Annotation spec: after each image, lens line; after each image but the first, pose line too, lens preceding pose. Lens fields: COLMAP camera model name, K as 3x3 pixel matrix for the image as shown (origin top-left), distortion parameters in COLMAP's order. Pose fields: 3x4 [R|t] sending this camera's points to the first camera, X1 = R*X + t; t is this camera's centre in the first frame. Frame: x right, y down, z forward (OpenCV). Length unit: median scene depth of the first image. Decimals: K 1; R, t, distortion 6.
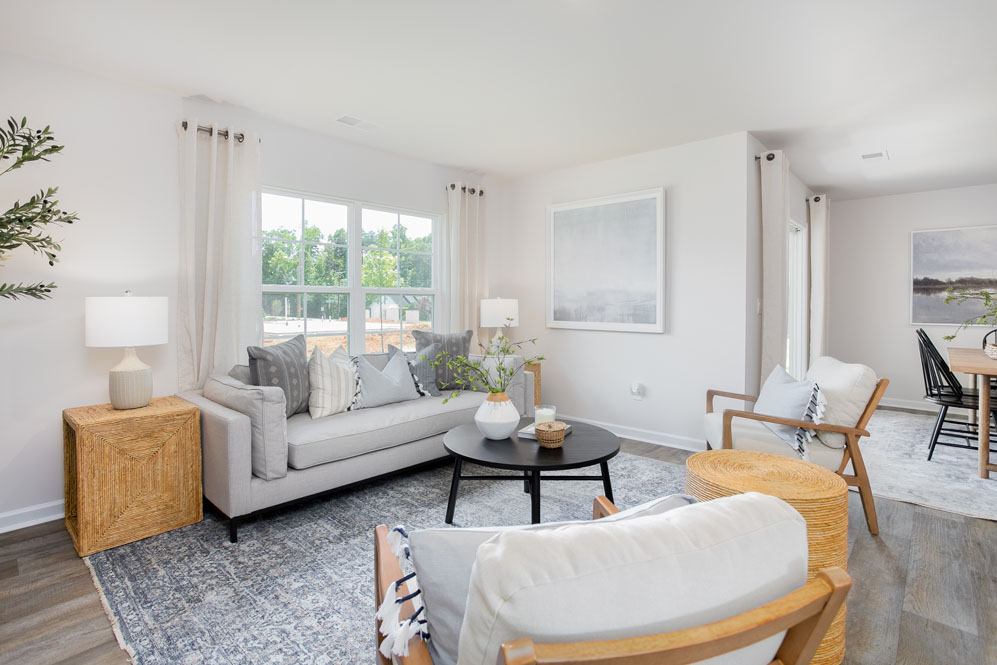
lens RADIAL K [[506.1, 0, 499.0], [0, 506.1, 305.7], [0, 0, 1]] dist [0.015050, 0.000298]
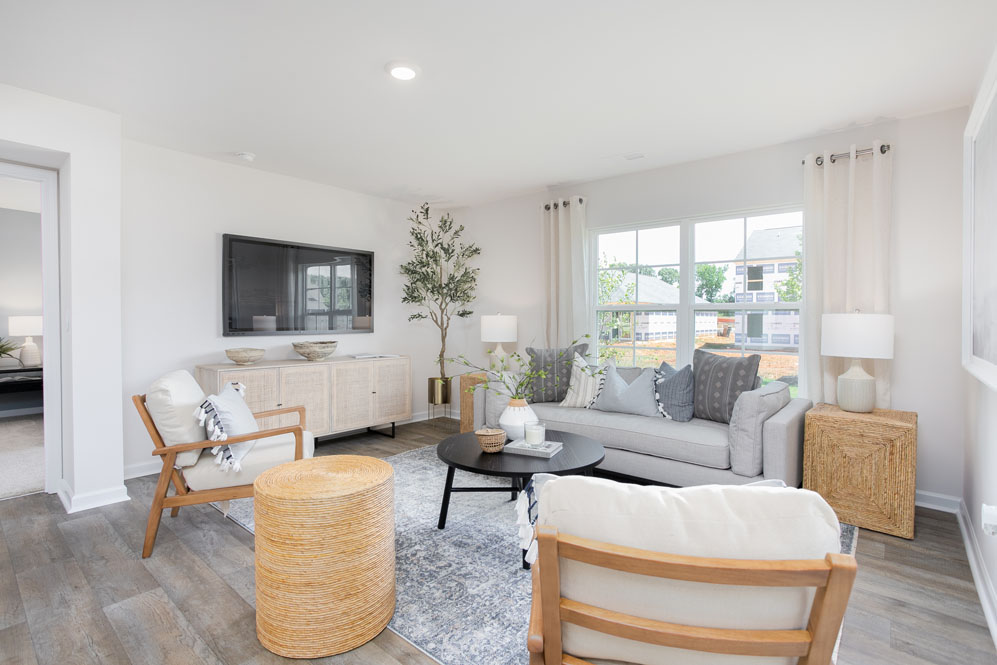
lens RADIAL K [[488.0, 0, 520.1], [0, 488.0, 327.7], [0, 0, 1]] dist [-0.001690, 0.000394]
pose [[0.078001, 0.016606, -0.996815, 0.746542], [-0.009136, 0.999831, 0.015941, -0.001466], [0.996911, 0.007864, 0.078140, 0.664664]]
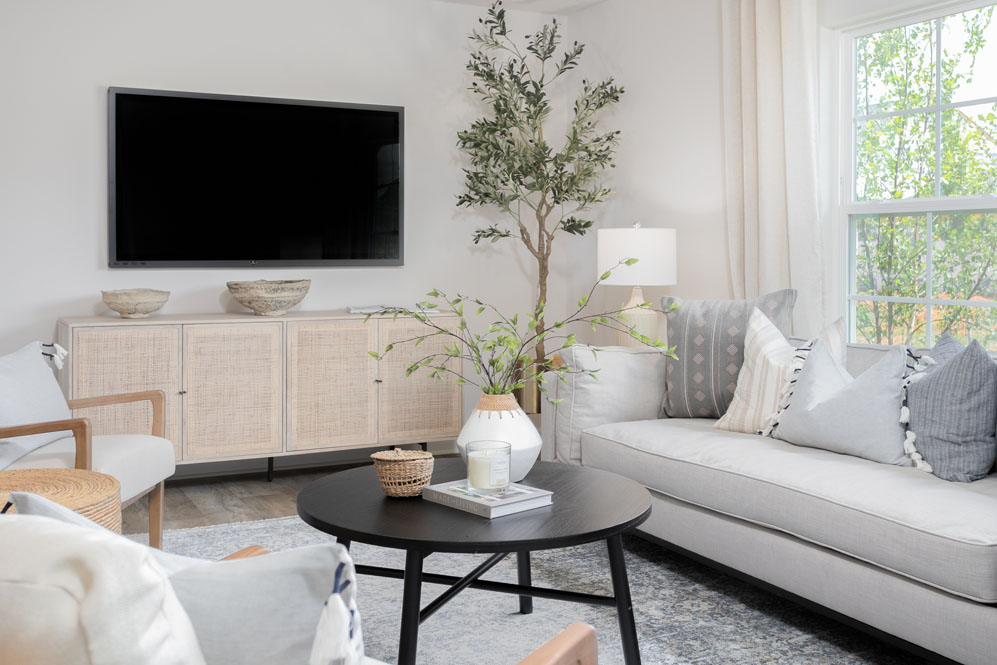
lens RADIAL K [[1056.6, 0, 529.0], [0, 1056.6, 254.1], [0, 0, 1]] dist [0.007936, 0.235327]
pose [[-0.308891, 0.001130, -0.951097, 0.729189], [-0.006101, 0.999976, 0.003169, 0.014495], [0.951078, 0.006781, -0.308877, 0.977951]]
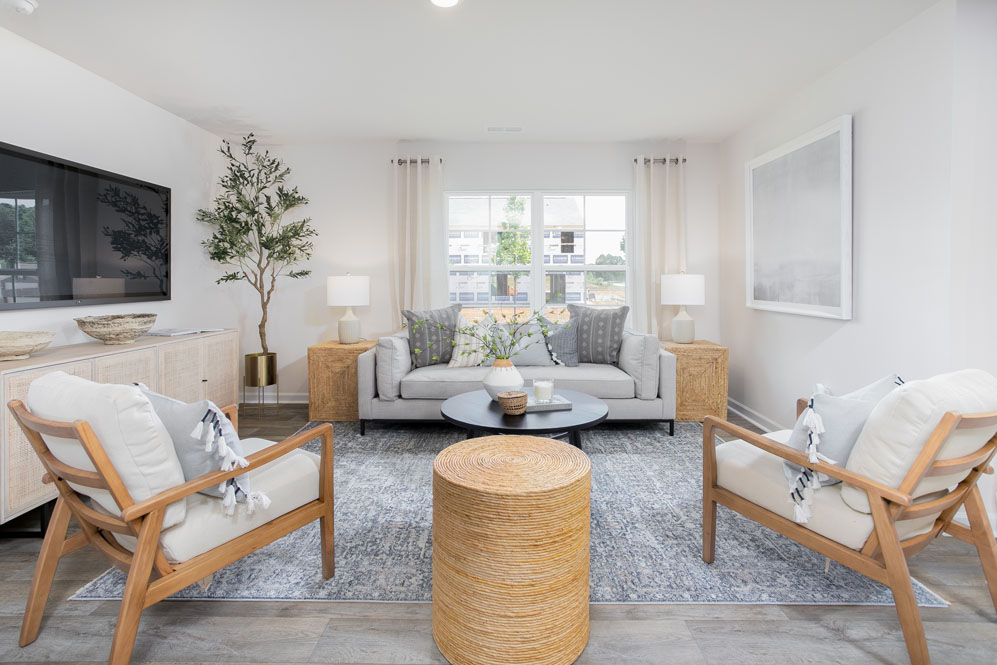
lens RADIAL K [[488.9, 0, 496.9], [0, 488.9, 291.7], [0, 0, 1]] dist [-0.011386, 0.000156]
pose [[0.684893, 0.013556, -0.728518, 0.529710], [-0.000248, 0.999831, 0.018371, 0.002518], [0.728644, -0.012401, 0.684781, 0.190859]]
